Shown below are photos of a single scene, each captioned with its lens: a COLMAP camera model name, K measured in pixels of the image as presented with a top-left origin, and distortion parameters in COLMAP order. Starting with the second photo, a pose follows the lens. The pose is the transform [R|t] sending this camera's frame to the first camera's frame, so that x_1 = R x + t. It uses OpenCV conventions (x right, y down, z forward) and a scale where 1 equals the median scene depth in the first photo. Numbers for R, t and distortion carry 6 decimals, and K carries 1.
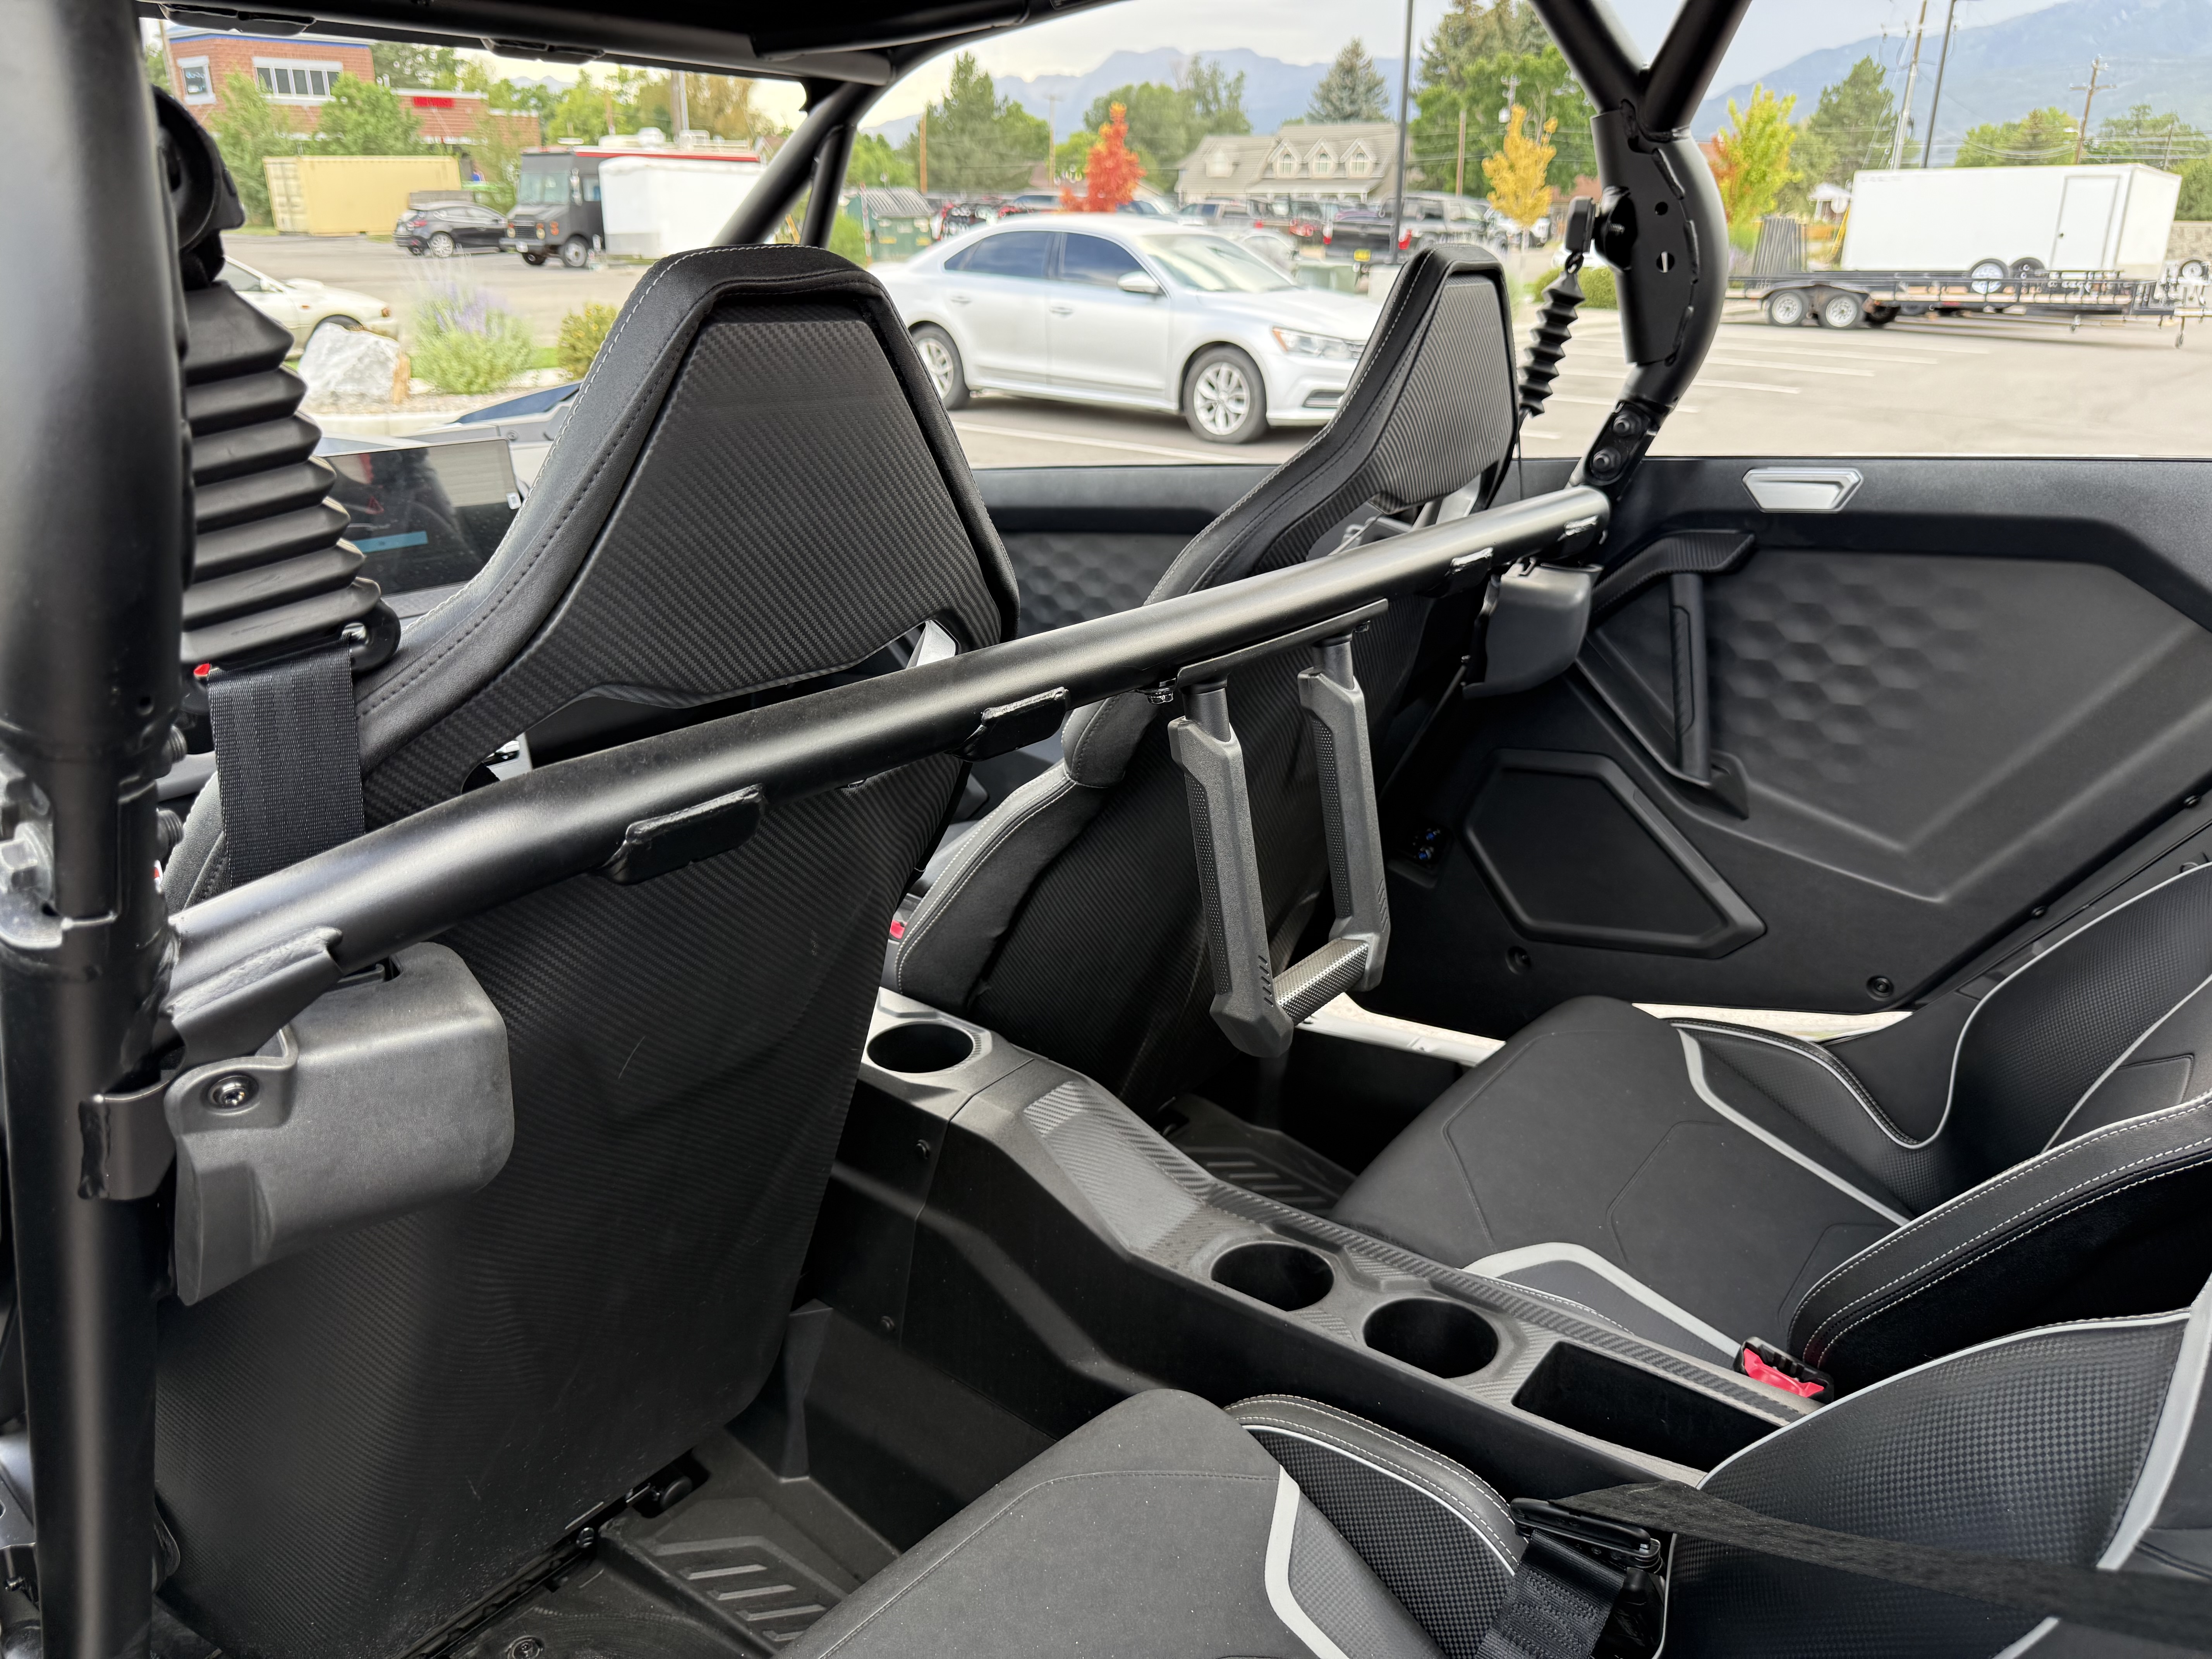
lens RADIAL K [[1588.1, 0, 1094.6], [0, 1588.1, 832.7], [0, 0, 1]] dist [0.000040, -0.007974]
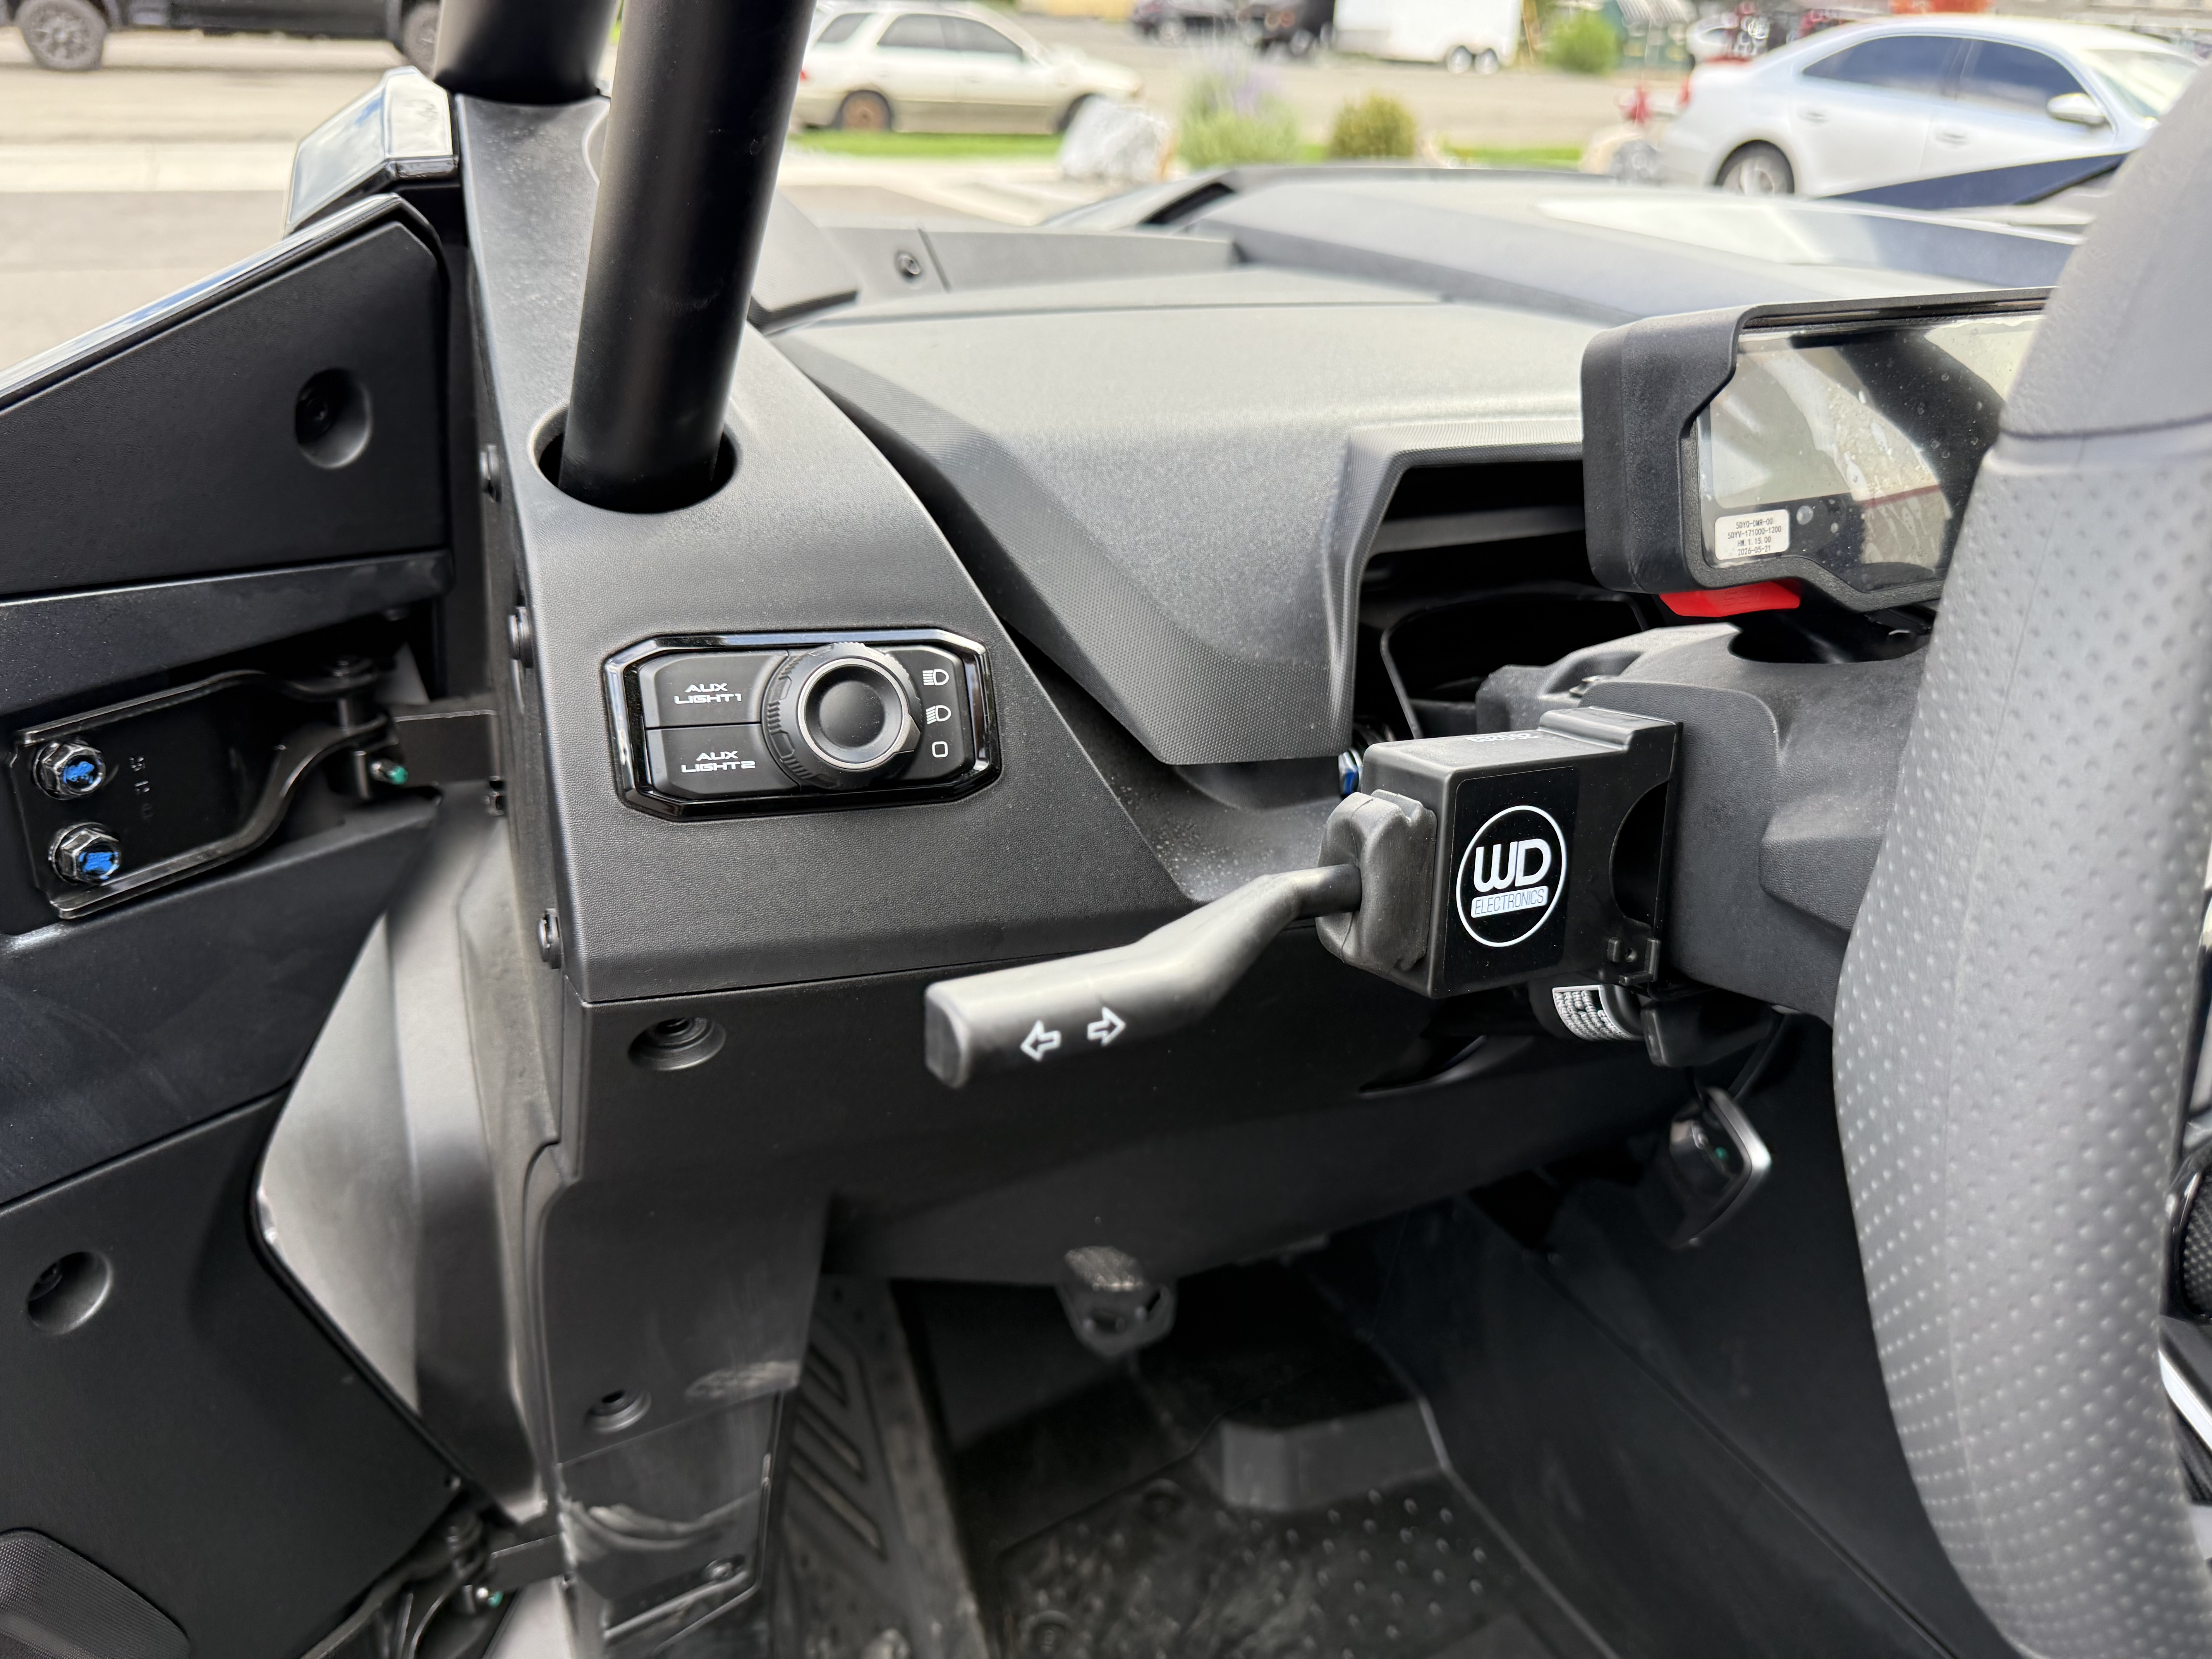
lens RADIAL K [[1620.8, 0, 1105.0], [0, 1620.8, 837.8], [0, 0, 1]] dist [-0.016186, 0.000038]
pose [[0.922368, 0.209228, -0.324747, -0.015156], [-0.176009, 0.975919, 0.128852, -0.002596], [0.343886, -0.061691, 0.936983, 0.013522]]
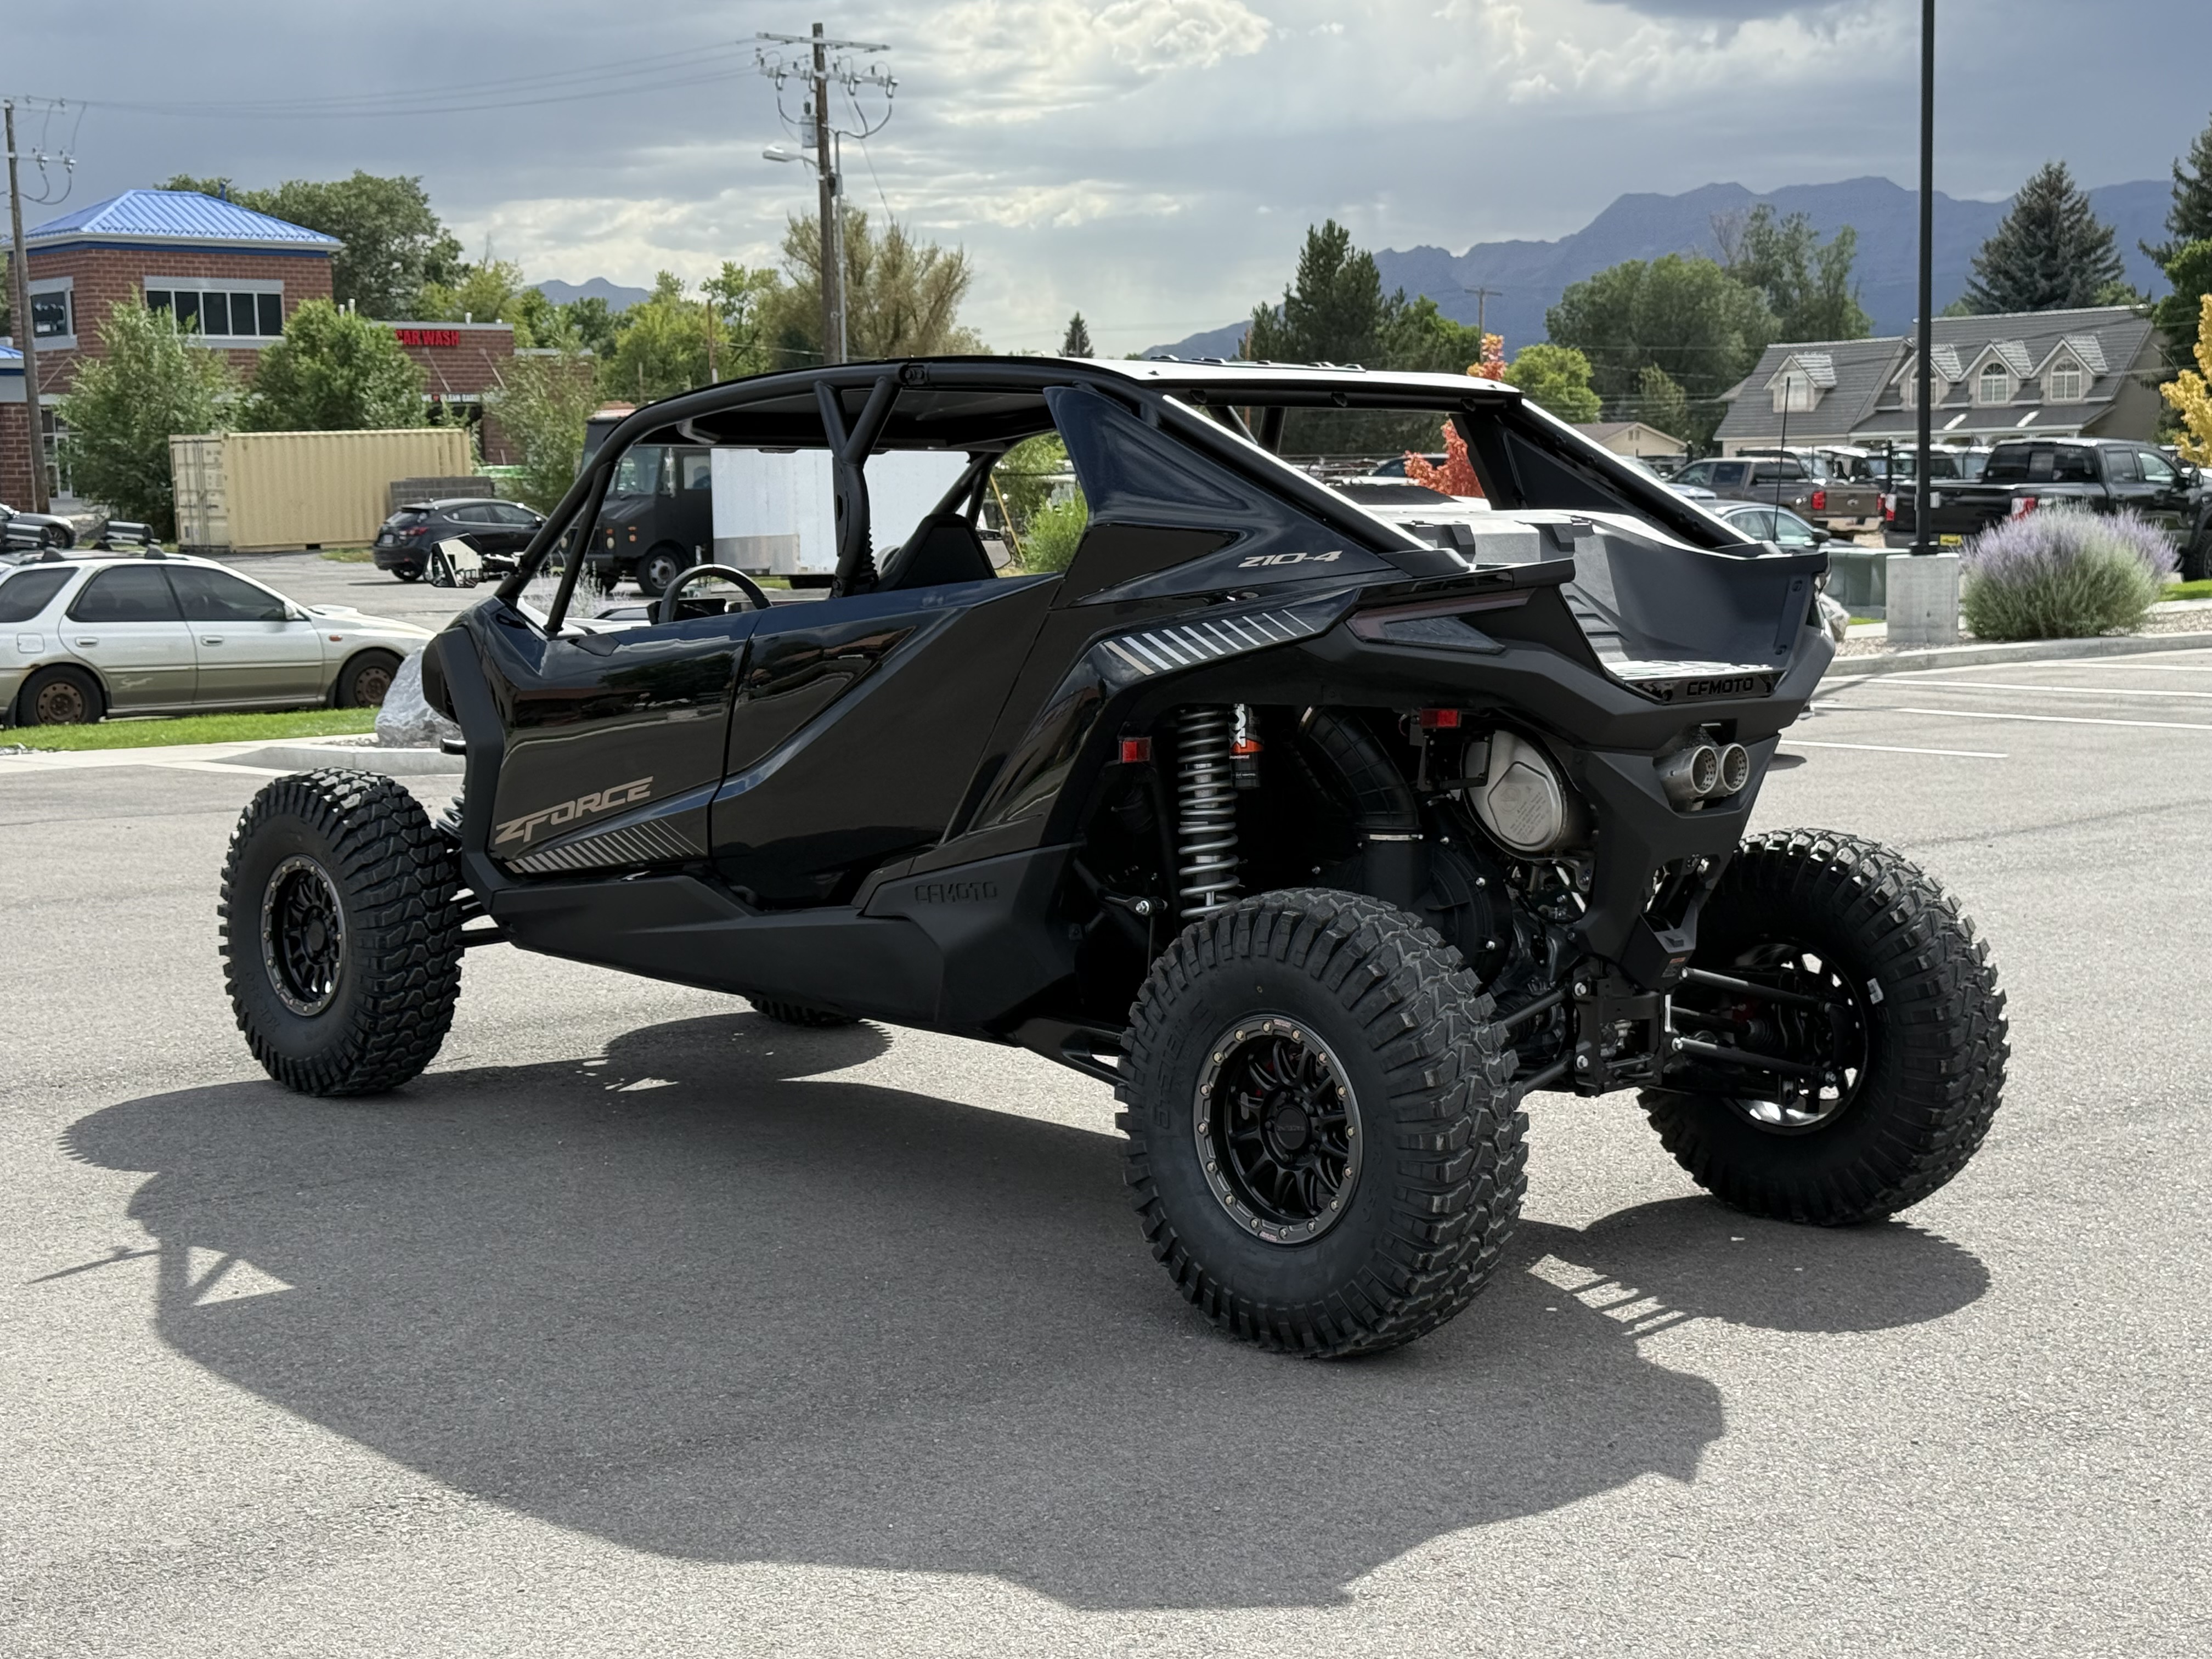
lens RADIAL K [[3158.9, 0, 1106.0], [0, 3158.9, 829.5], [0, 0, 1]] dist [0.142555, -0.059864]
pose [[0.988715, -0.010974, -0.149407, 0.020613], [-0.028649, 0.965056, -0.260473, 0.036637], [0.147045, 0.261814, 0.953851, -0.094794]]
